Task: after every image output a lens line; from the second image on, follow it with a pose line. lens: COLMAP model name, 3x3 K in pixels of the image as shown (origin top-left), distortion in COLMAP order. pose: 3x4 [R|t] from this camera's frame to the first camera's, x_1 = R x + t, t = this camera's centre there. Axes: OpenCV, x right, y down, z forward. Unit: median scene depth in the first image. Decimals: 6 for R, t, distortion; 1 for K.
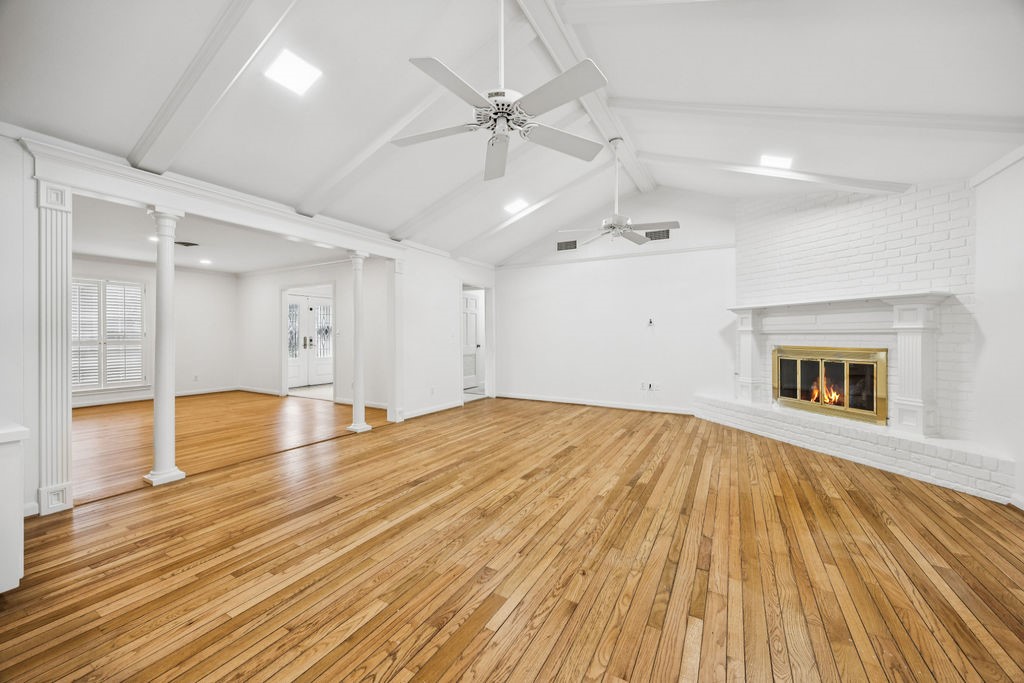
lens RADIAL K [[389.0, 0, 511.5], [0, 389.0, 334.3], [0, 0, 1]] dist [0.002707, -0.000434]
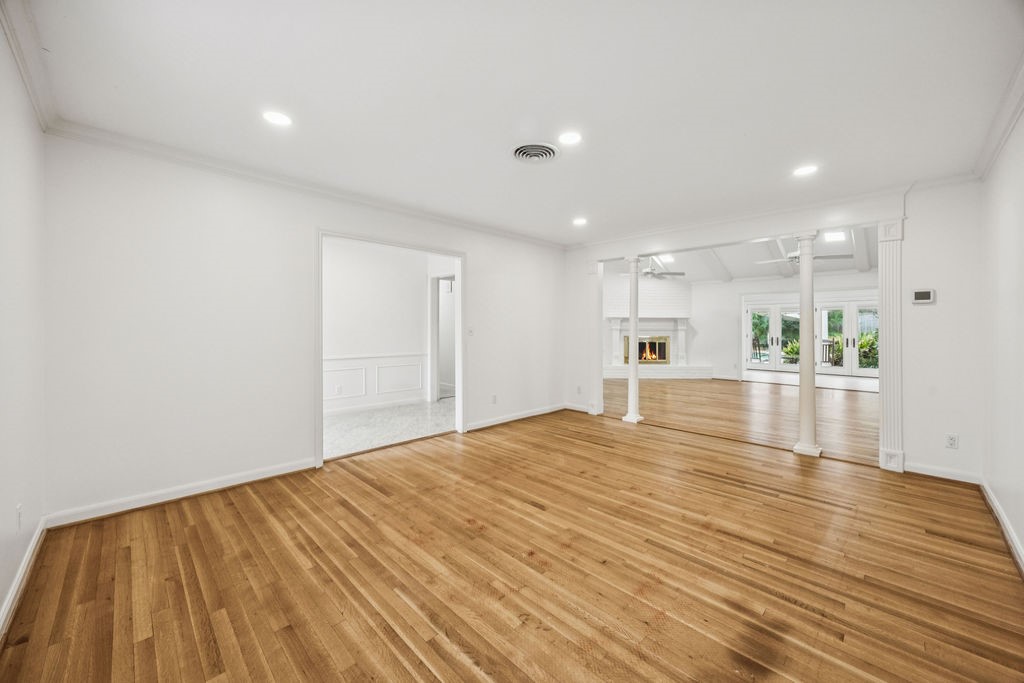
lens RADIAL K [[389.0, 0, 516.5], [0, 389.0, 328.2], [0, 0, 1]] dist [0.002707, -0.000434]
pose [[0.262483, 0.004604, 0.964926, -1.765413], [-0.004317, 0.999984, -0.003597, -0.004122], [-0.964927, -0.003221, 0.262498, 1.200186]]
